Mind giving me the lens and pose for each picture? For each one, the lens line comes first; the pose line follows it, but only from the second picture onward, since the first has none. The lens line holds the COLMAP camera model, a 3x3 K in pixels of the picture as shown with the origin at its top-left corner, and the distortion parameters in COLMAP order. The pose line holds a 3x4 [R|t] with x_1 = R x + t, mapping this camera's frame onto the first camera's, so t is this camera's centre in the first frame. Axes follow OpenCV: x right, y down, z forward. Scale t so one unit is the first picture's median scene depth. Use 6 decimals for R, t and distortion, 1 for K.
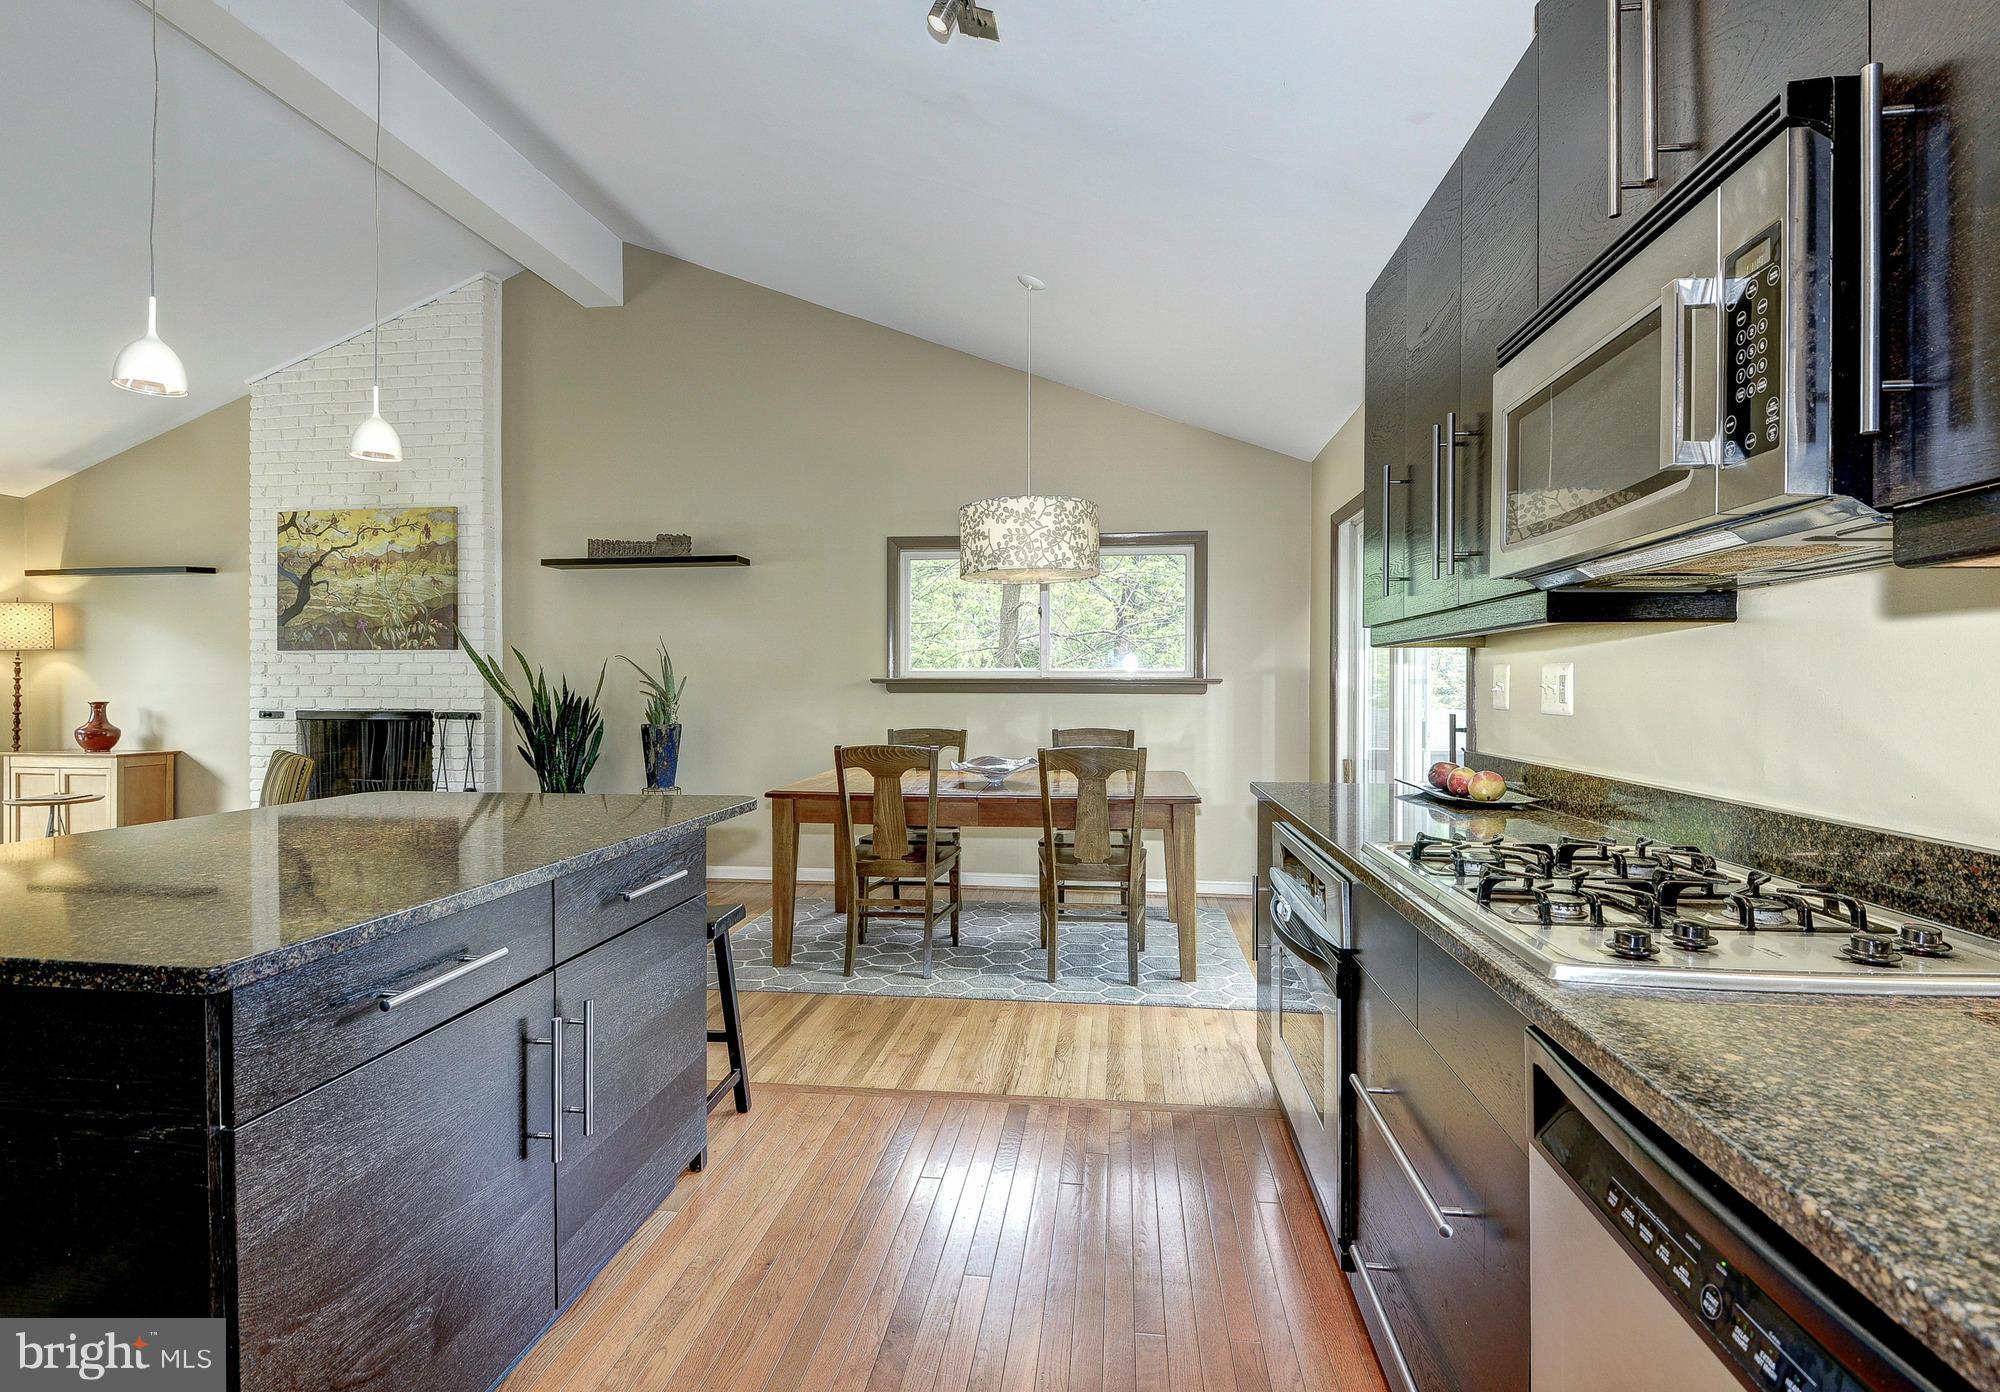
lens RADIAL K [[932.3, 0, 1011.0], [0, 932.3, 691.5], [0, 0, 1]] dist [0.003386, -0.017131]
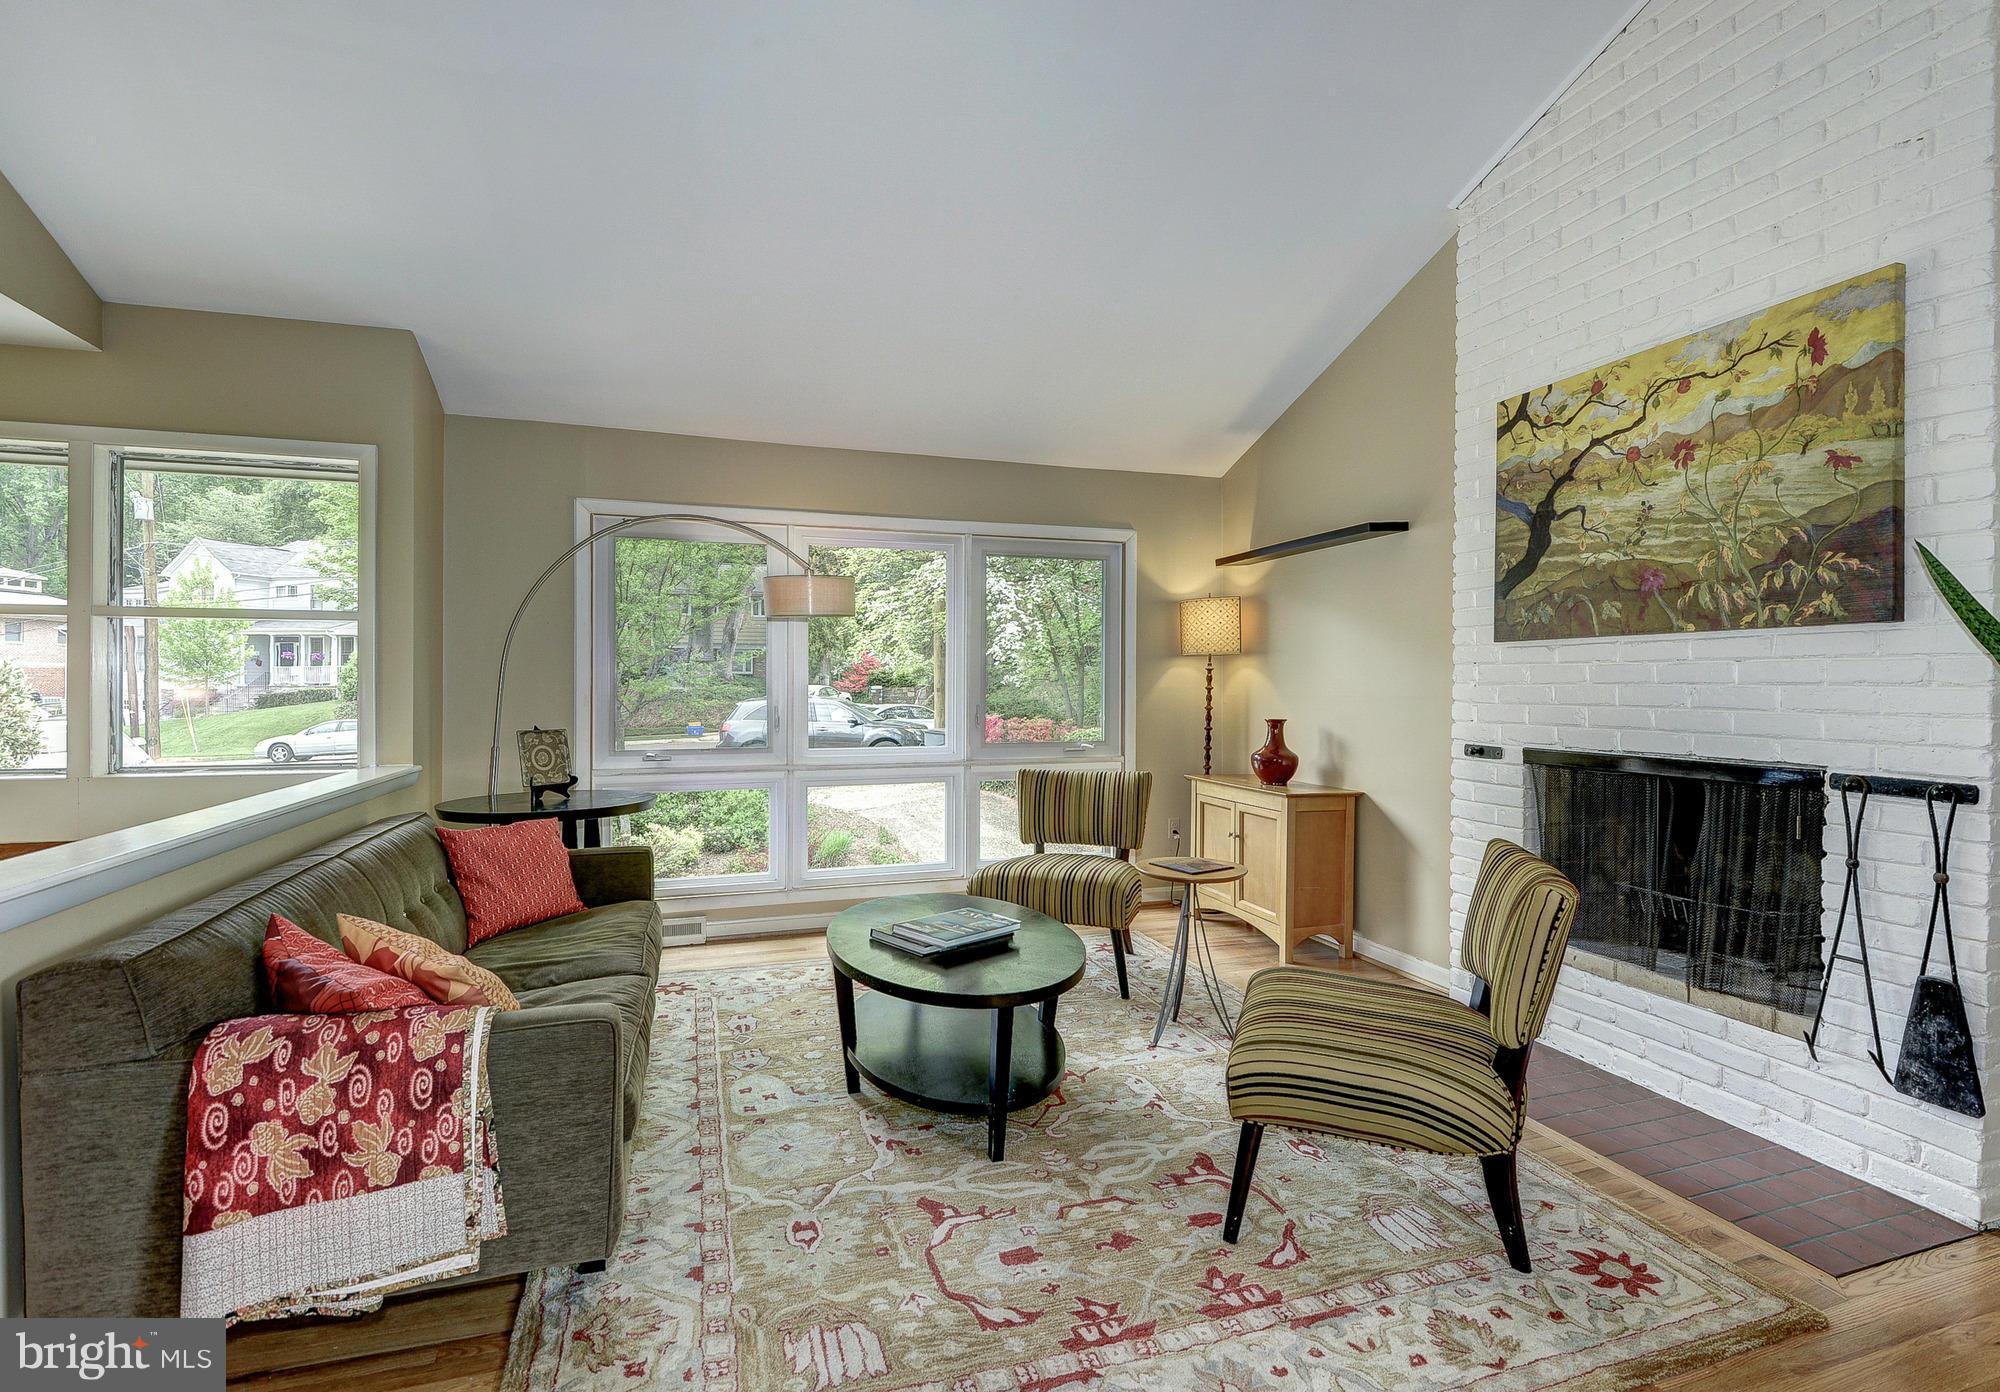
lens RADIAL K [[953.5, 0, 1018.9], [0, 953.5, 691.8], [0, 0, 1]] dist [0.002778, -0.008136]
pose [[0.441558, 0.007776, -0.897199, -0.397203], [-0.013713, 0.999904, 0.001917, -0.010560], [0.897128, 0.011457, 0.441622, 0.482981]]
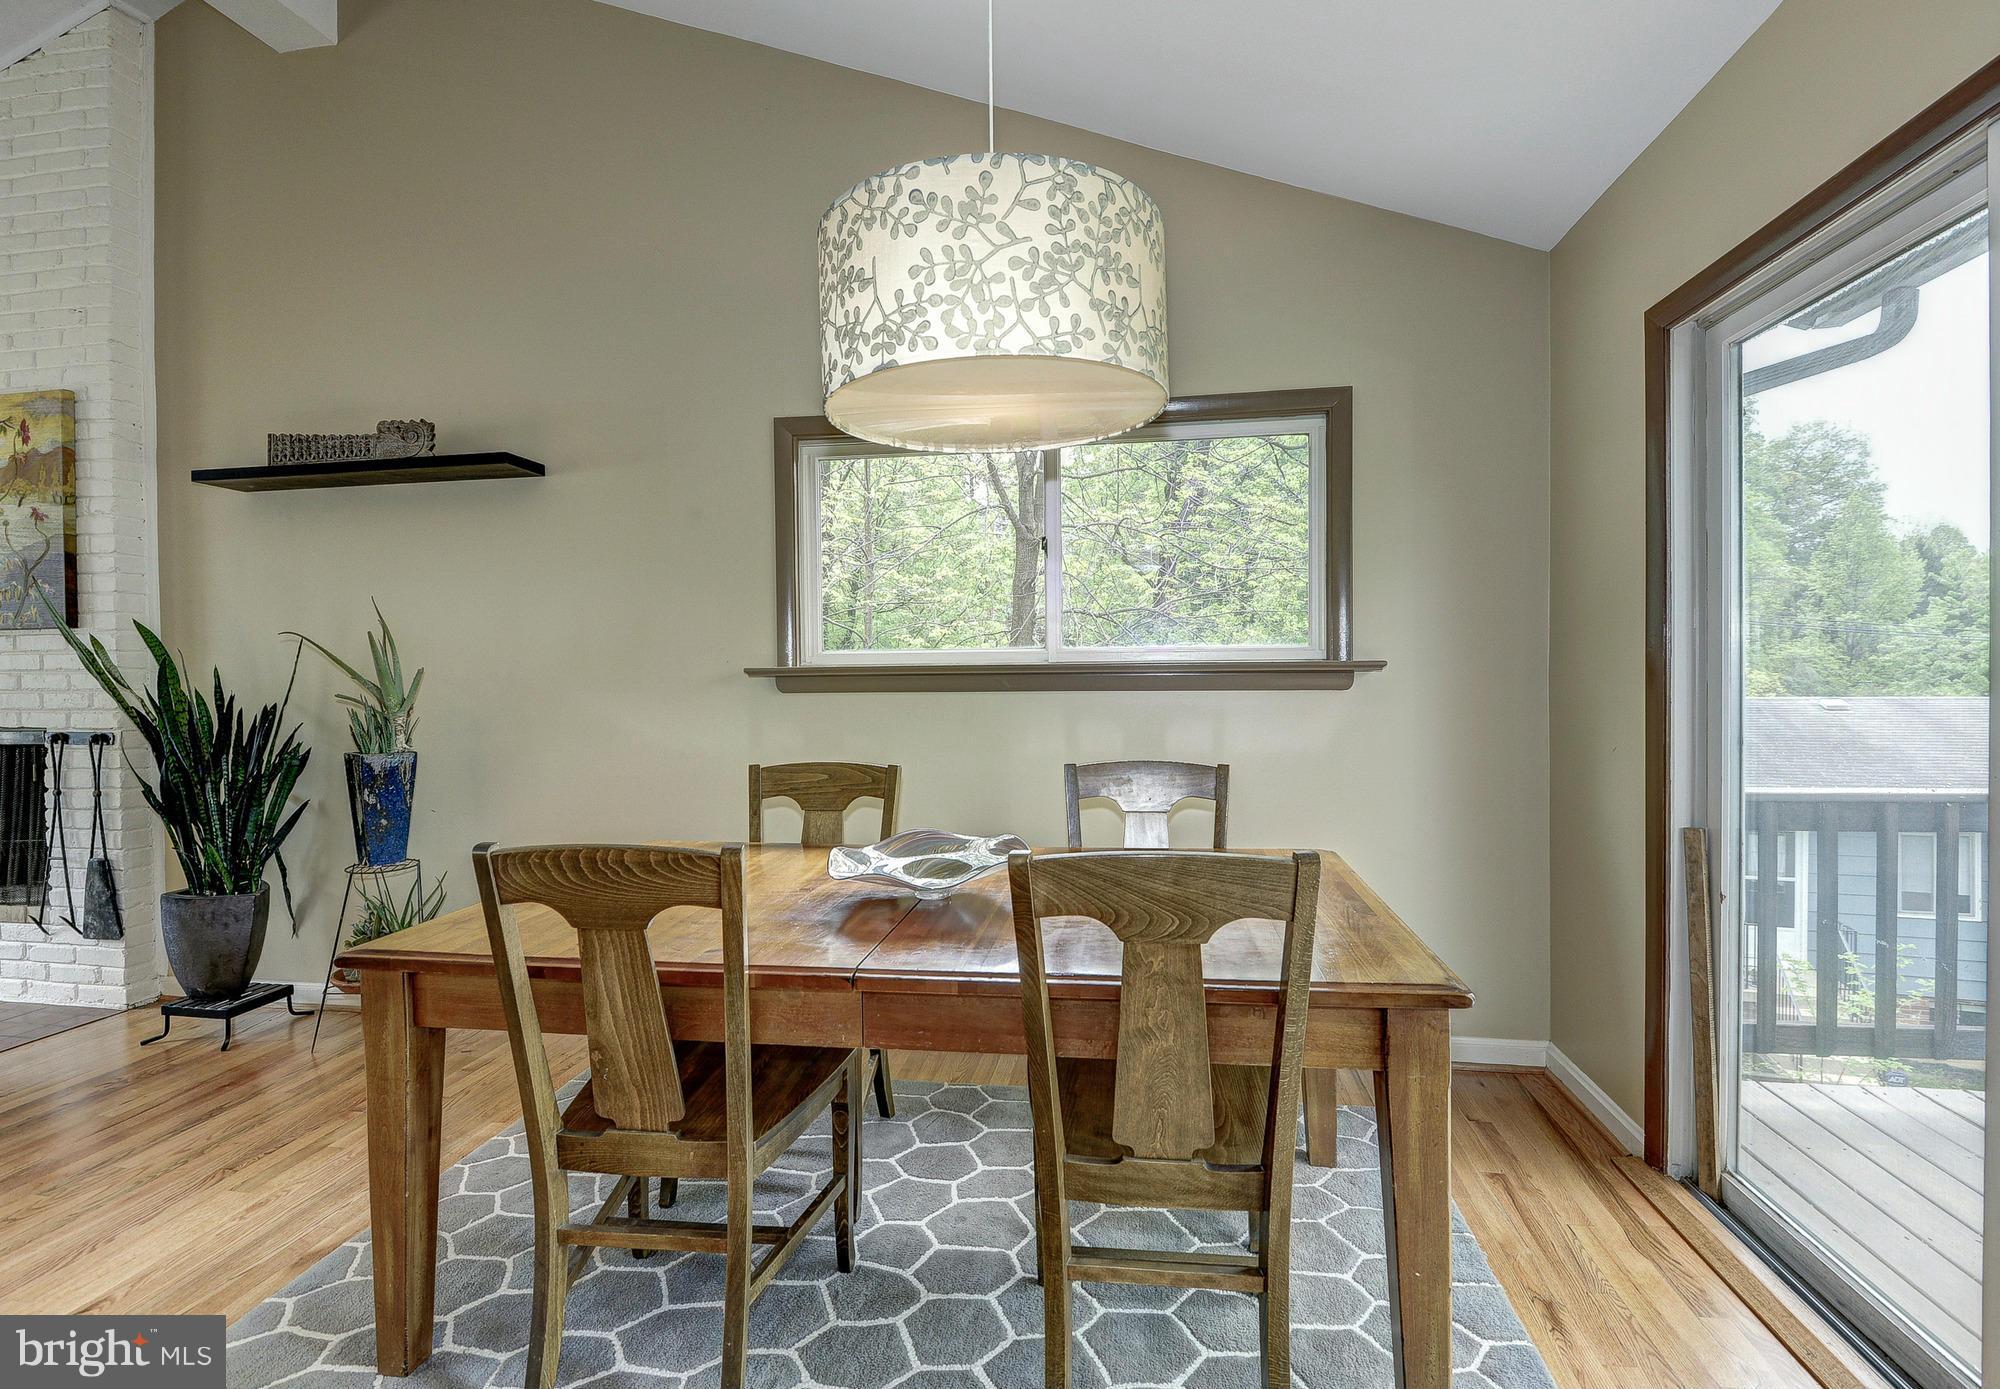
lens RADIAL K [[953.5, 0, 1018.9], [0, 953.5, 690.3], [0, 0, 1]] dist [0.002778, -0.008136]
pose [[0.999680, -0.011427, -0.022582, 0.026345], [0.011612, 0.999900, 0.008052, -0.003117], [0.022488, -0.008312, 0.999713, 0.401865]]
